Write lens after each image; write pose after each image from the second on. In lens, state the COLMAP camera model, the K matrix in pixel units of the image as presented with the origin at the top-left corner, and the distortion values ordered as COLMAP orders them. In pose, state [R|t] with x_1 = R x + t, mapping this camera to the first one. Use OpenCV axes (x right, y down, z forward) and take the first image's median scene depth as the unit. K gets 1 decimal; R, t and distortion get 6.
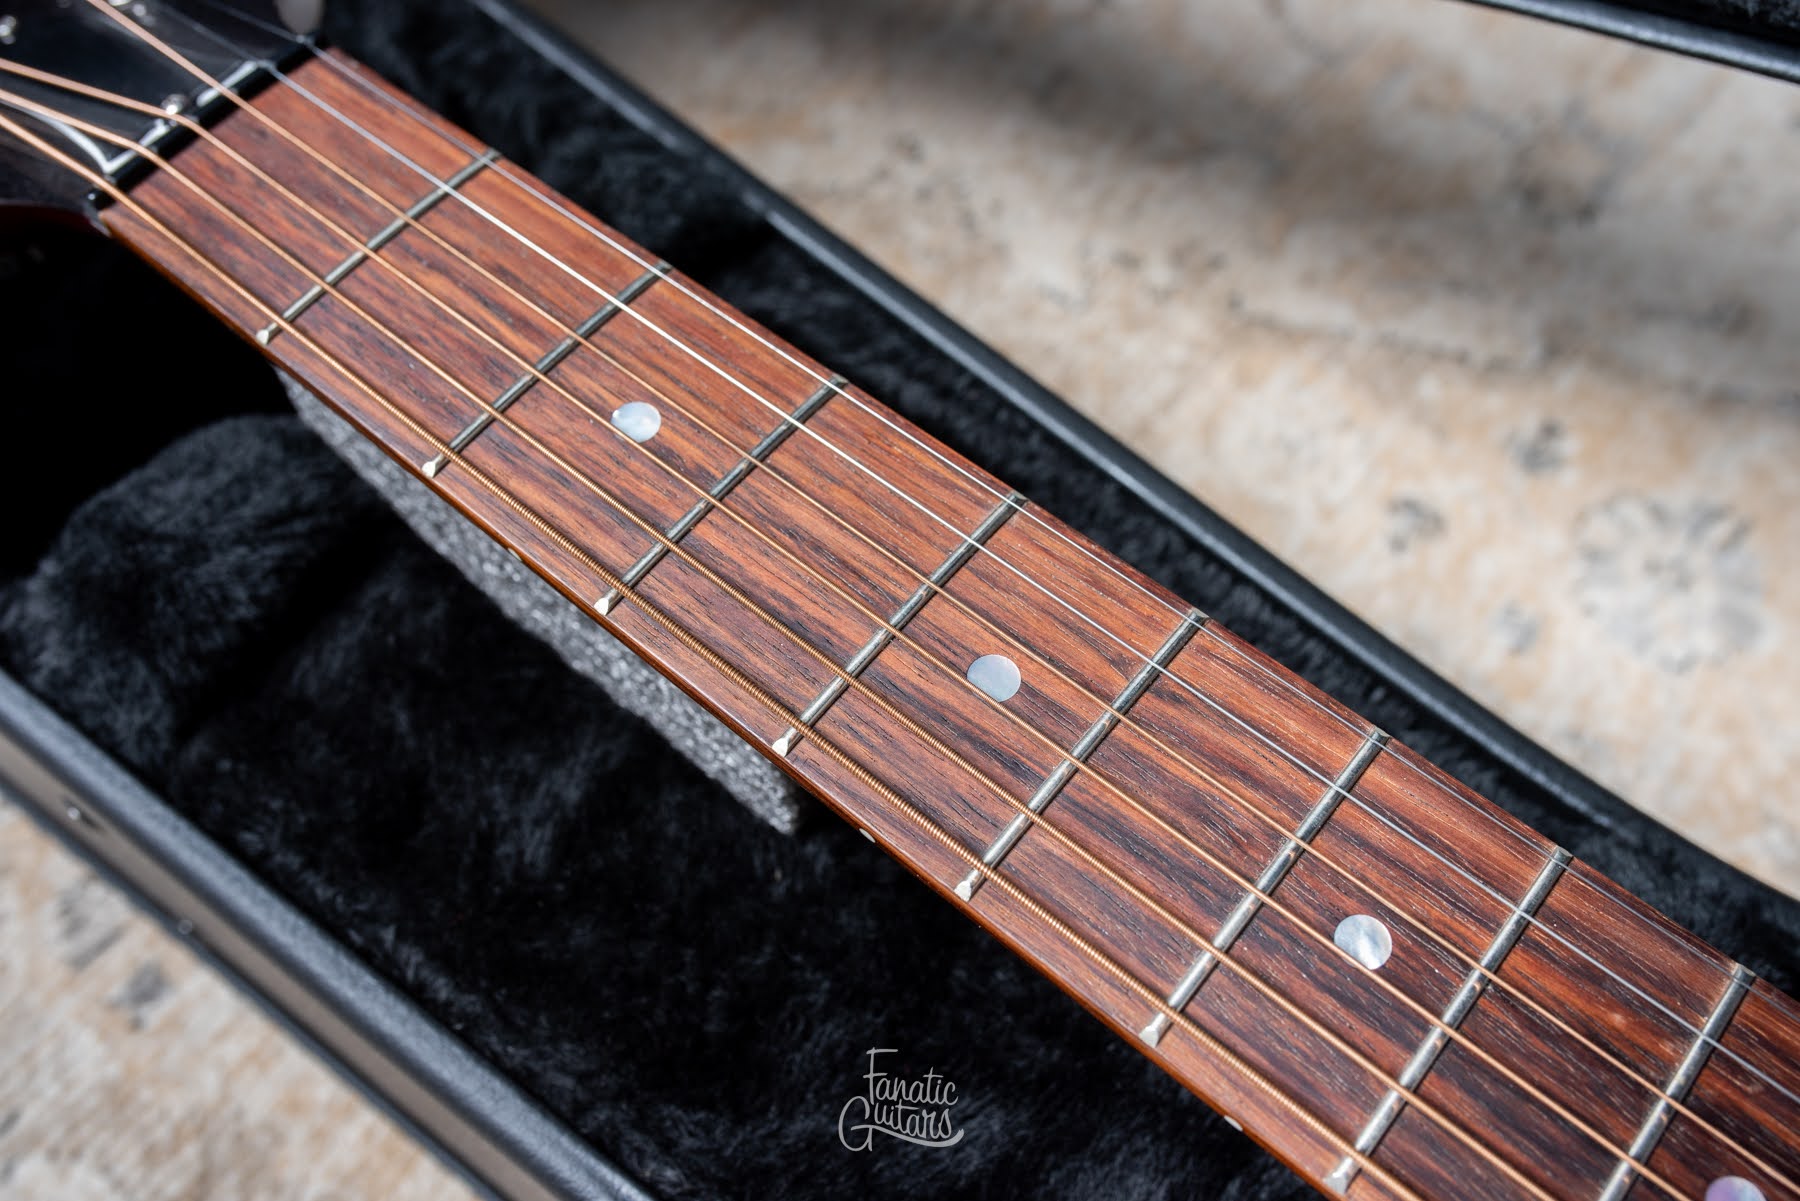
lens RADIAL K [[1830.0, 0, 881.0], [0, 1830.0, 597.1], [0, 0, 1]] dist [-0.041725, 0.000000]
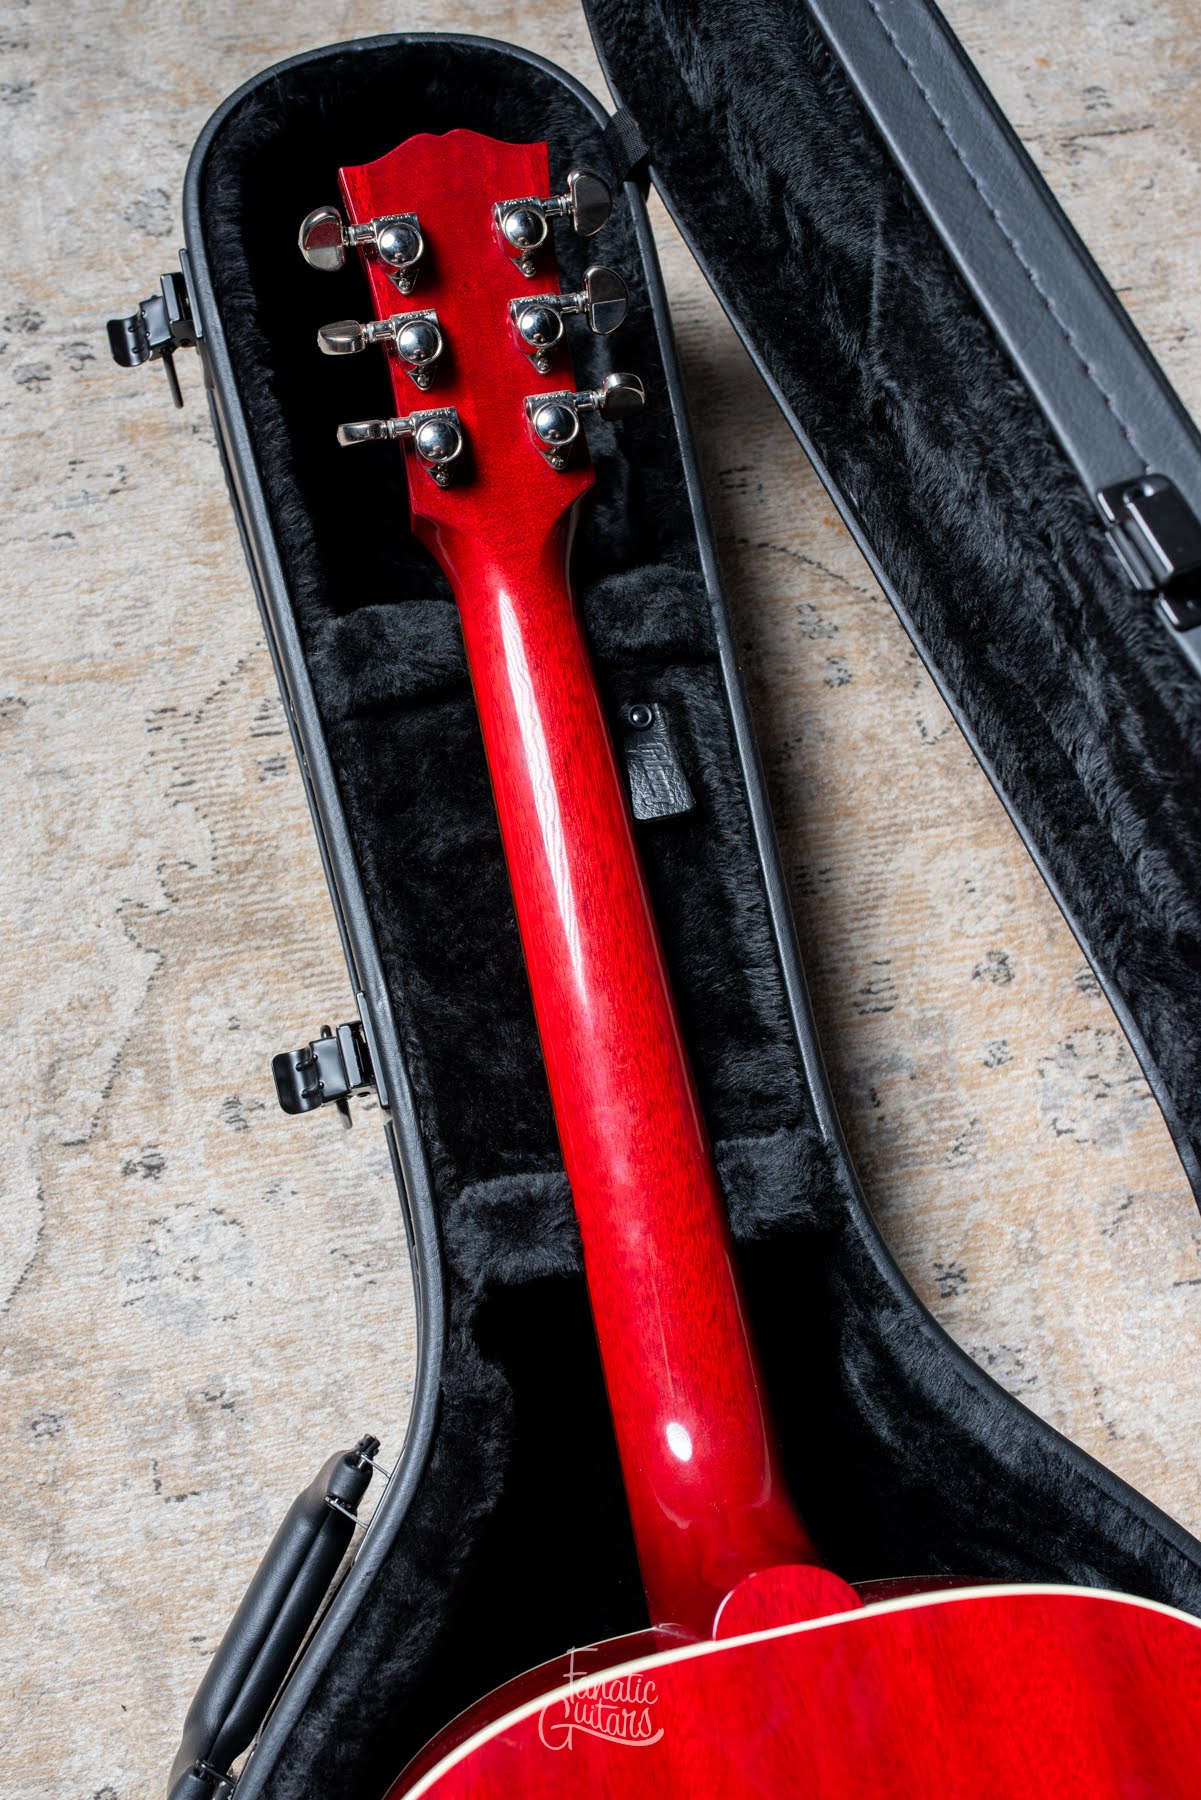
lens RADIAL K [[1830.0, 0, 546.9], [0, 1830.0, 912.6], [0, 0, 1]] dist [-0.041725, 0.000000]
pose [[0.784908, 0.599745, -0.155646, 0.227081], [-0.555374, 0.792355, 0.252453, -0.317772], [0.274735, -0.111710, 0.955009, -0.818364]]
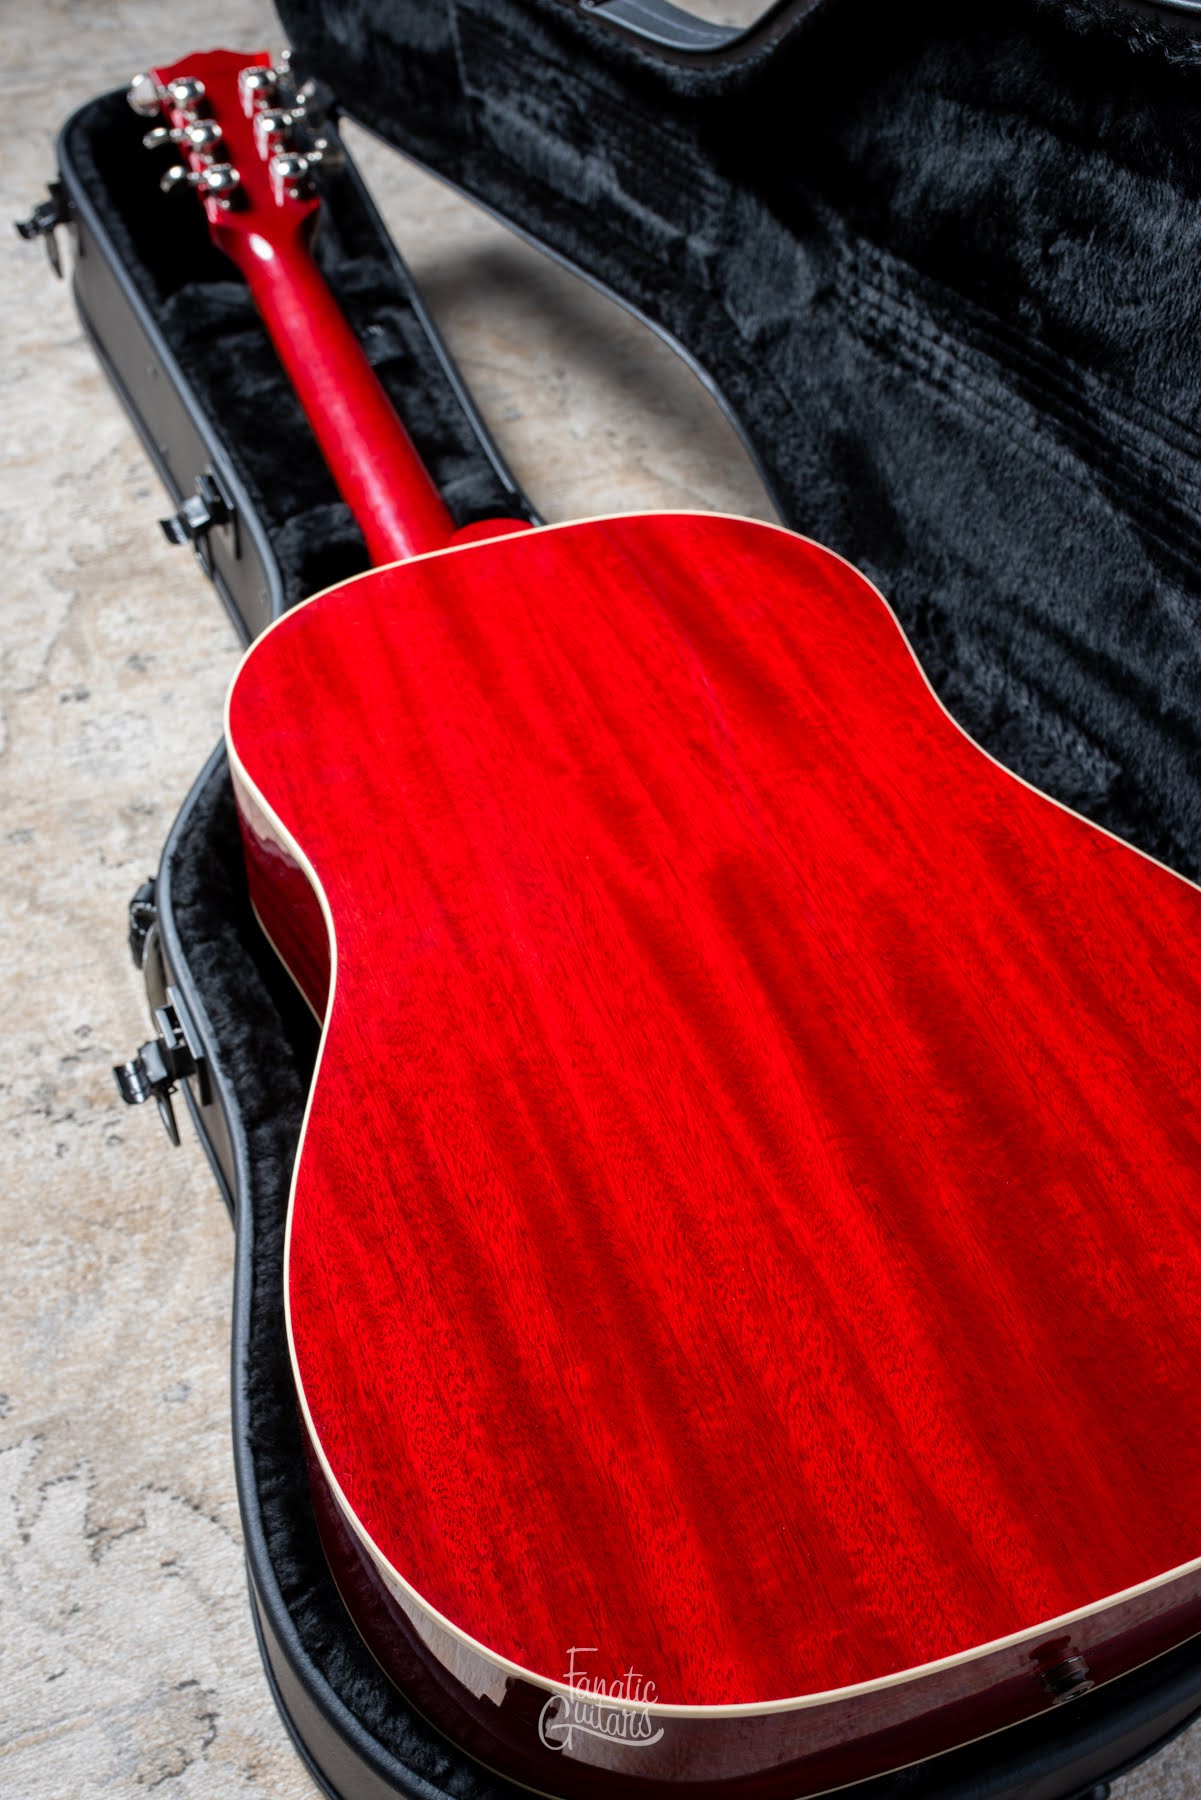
lens RADIAL K [[1970.8, 0, 527.3], [0, 1970.8, 882.8], [0, 0, 1]] dist [-0.045100, 0.000000]
pose [[0.875175, 0.383251, -0.295275, 1.280997], [-0.428177, 0.897700, -0.103922, 0.824239], [0.225240, 0.217380, 0.949744, -1.687251]]
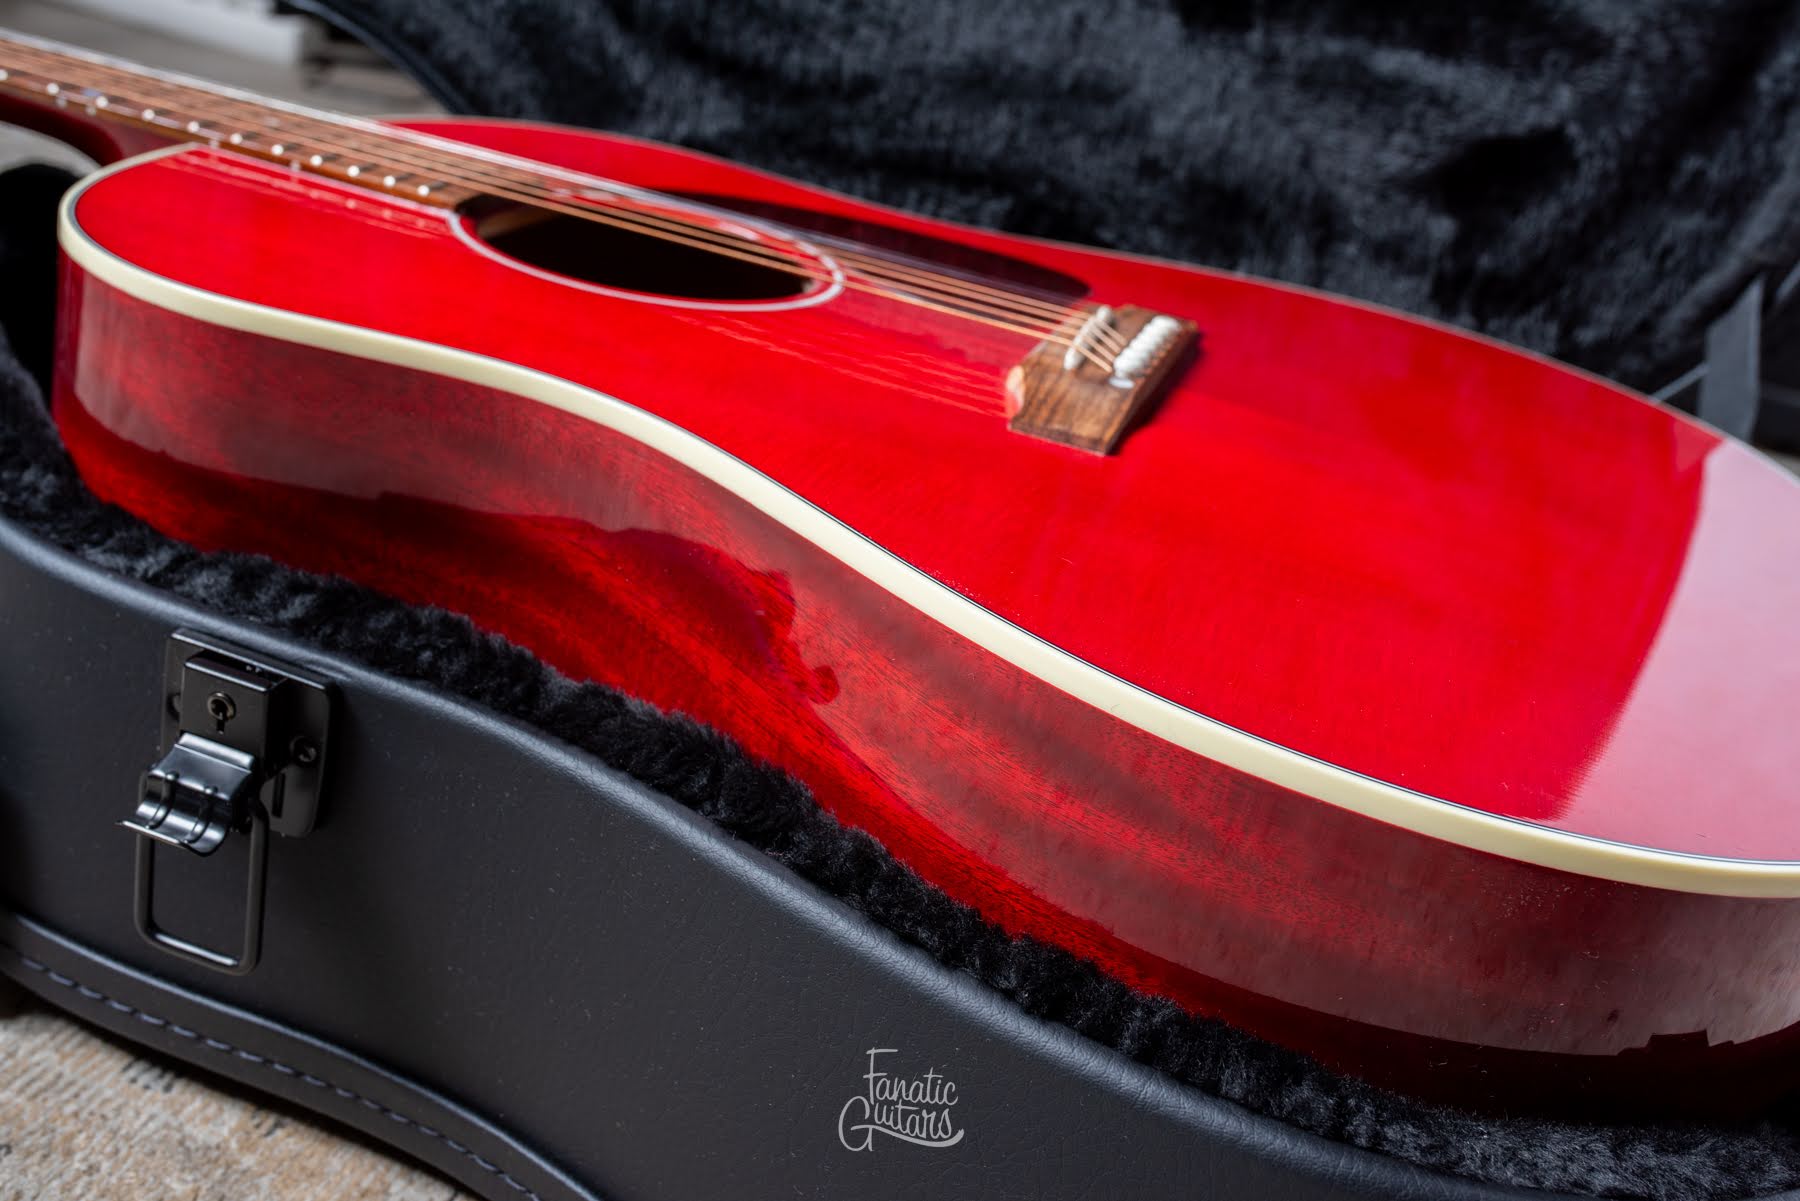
lens RADIAL K [[1830.0, 0, 911.3], [0, 1830.0, 593.9], [0, 0, 1]] dist [-0.041725, 0.000000]
pose [[0.912366, 0.003521, 0.409361, 0.325315], [0.228958, 0.824555, -0.517384, 1.474417], [-0.339362, 0.565770, 0.751490, -0.667318]]
